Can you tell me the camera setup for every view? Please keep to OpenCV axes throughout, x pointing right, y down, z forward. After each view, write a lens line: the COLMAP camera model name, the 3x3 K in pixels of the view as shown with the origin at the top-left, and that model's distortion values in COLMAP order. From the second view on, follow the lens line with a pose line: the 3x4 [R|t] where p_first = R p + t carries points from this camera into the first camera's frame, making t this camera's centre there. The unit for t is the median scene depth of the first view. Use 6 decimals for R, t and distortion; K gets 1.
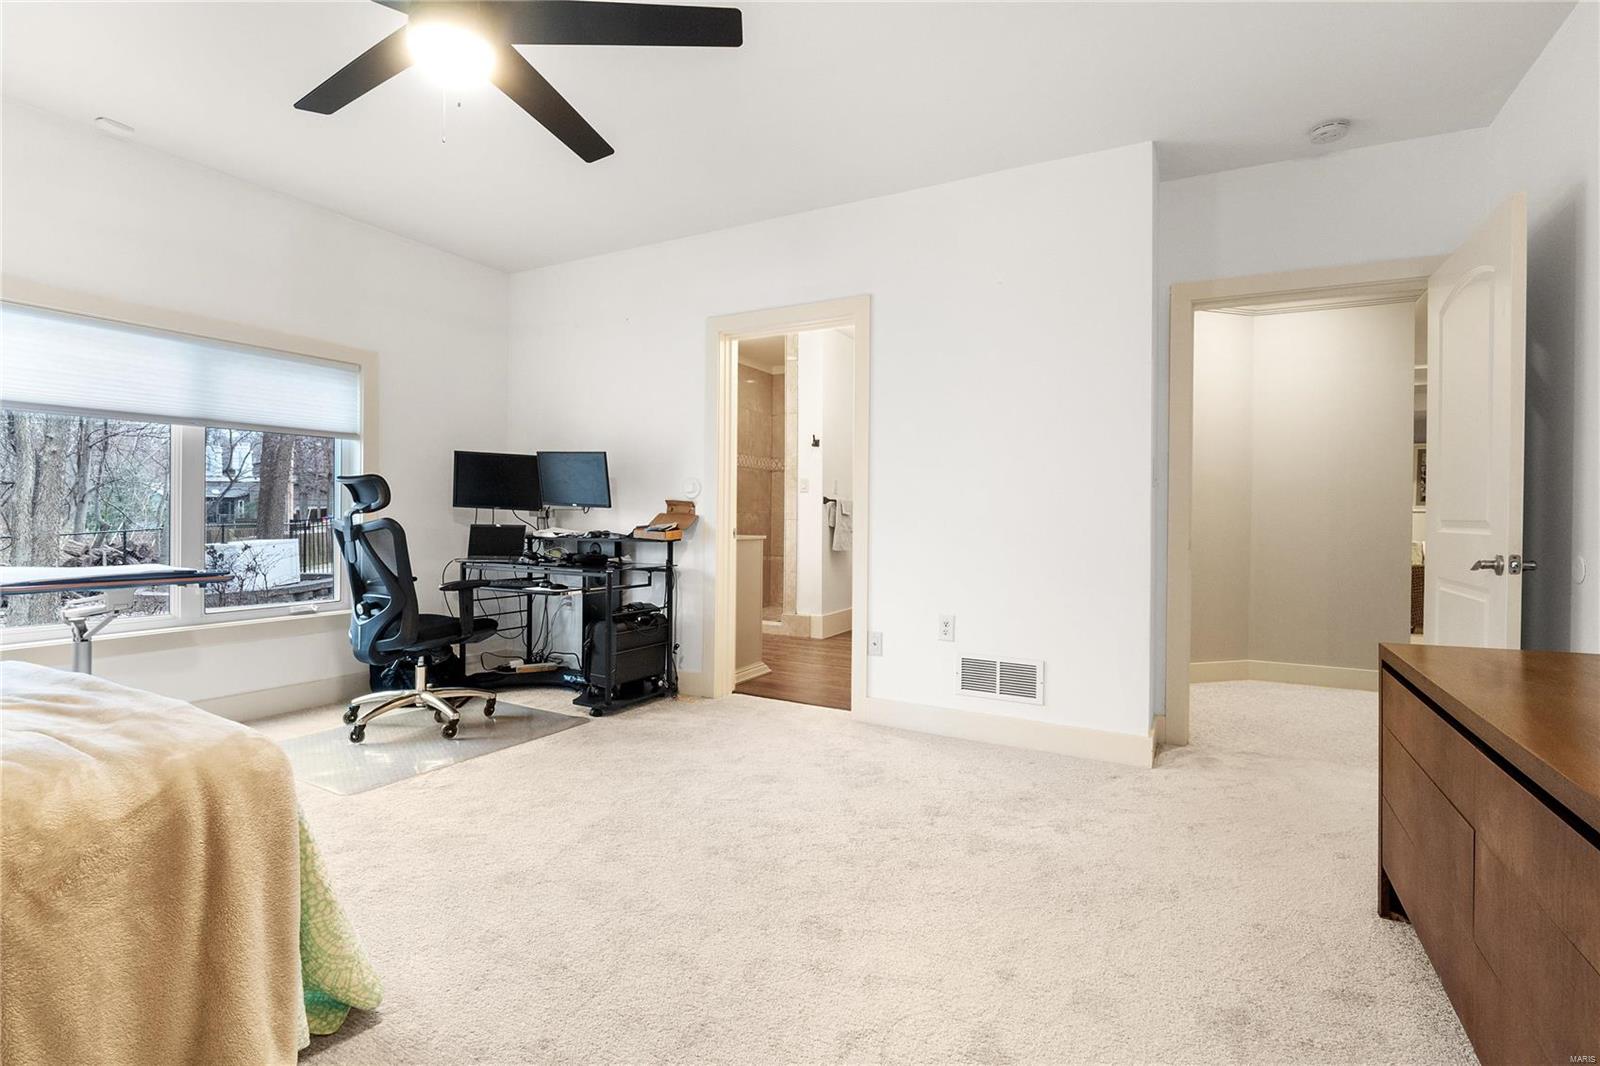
lens RADIAL K [[753.9, 0, 793.2], [0, 753.9, 519.2], [0, 0, 1]] dist [-0.002477, -0.011214]
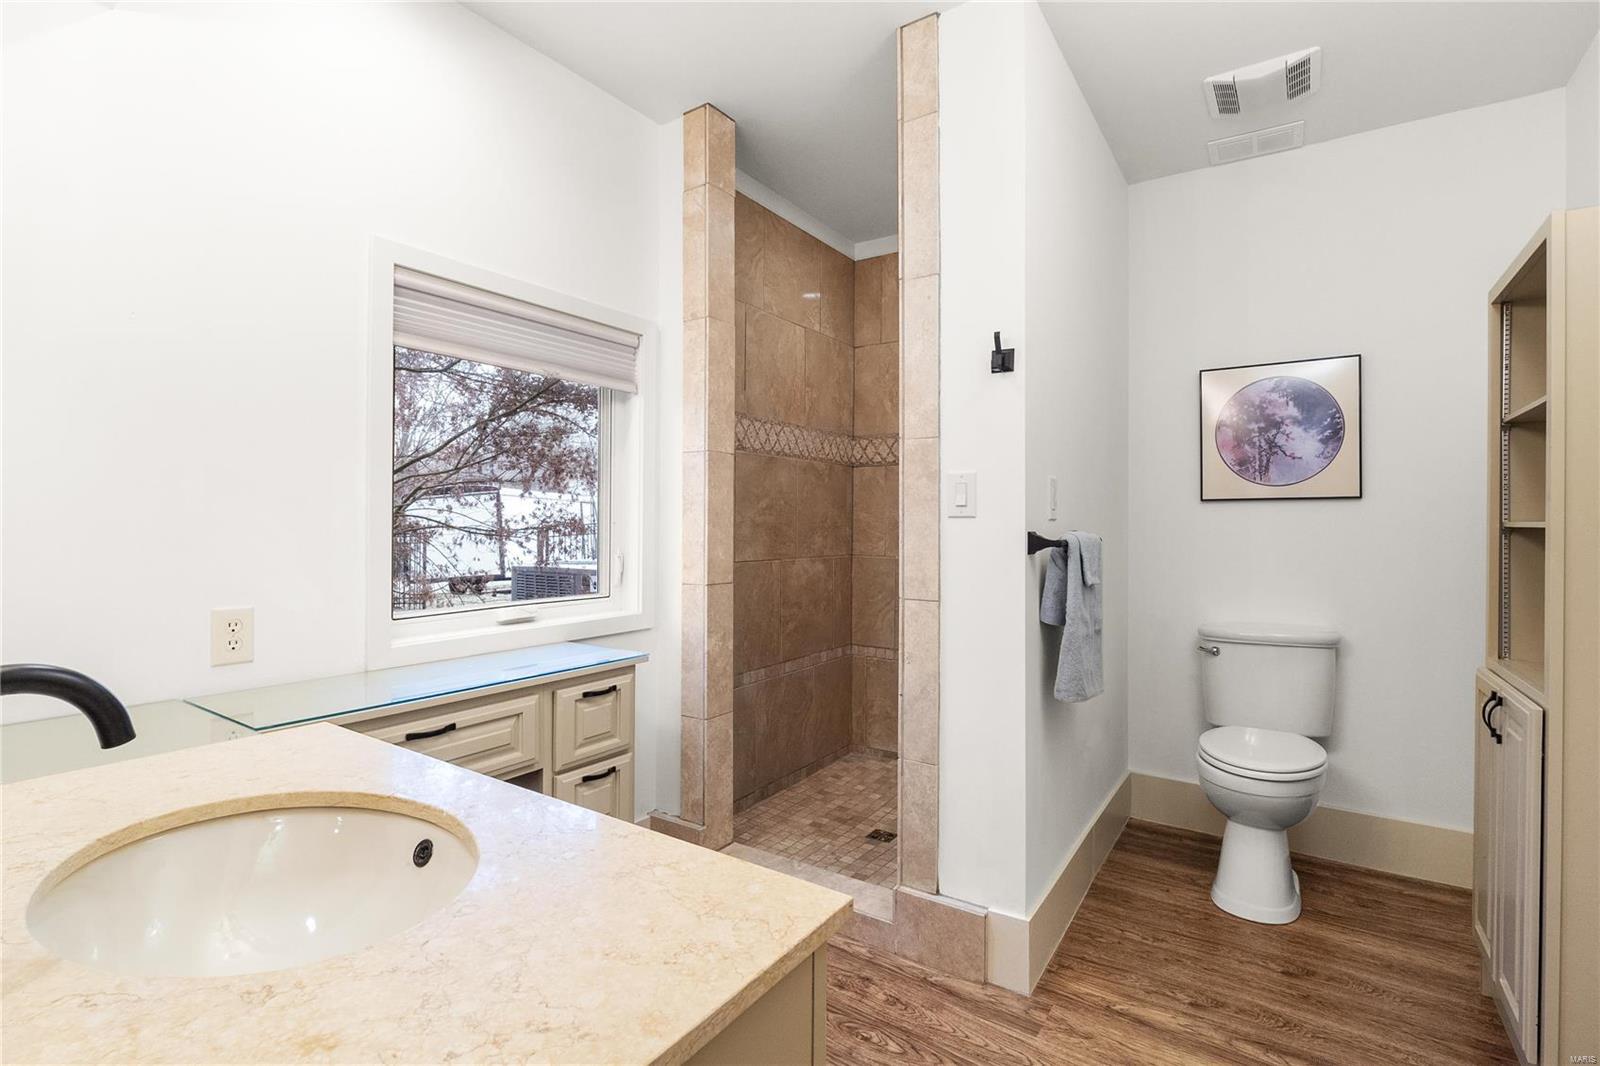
lens RADIAL K [[753.9, 0, 793.2], [0, 753.9, 519.2], [0, 0, 1]] dist [-0.002477, -0.011214]
pose [[0.995255, -0.001497, -0.097294, -0.025716], [0.000343, 0.999929, -0.011875, -0.030815], [0.097304, 0.011786, 0.995185, 0.670317]]
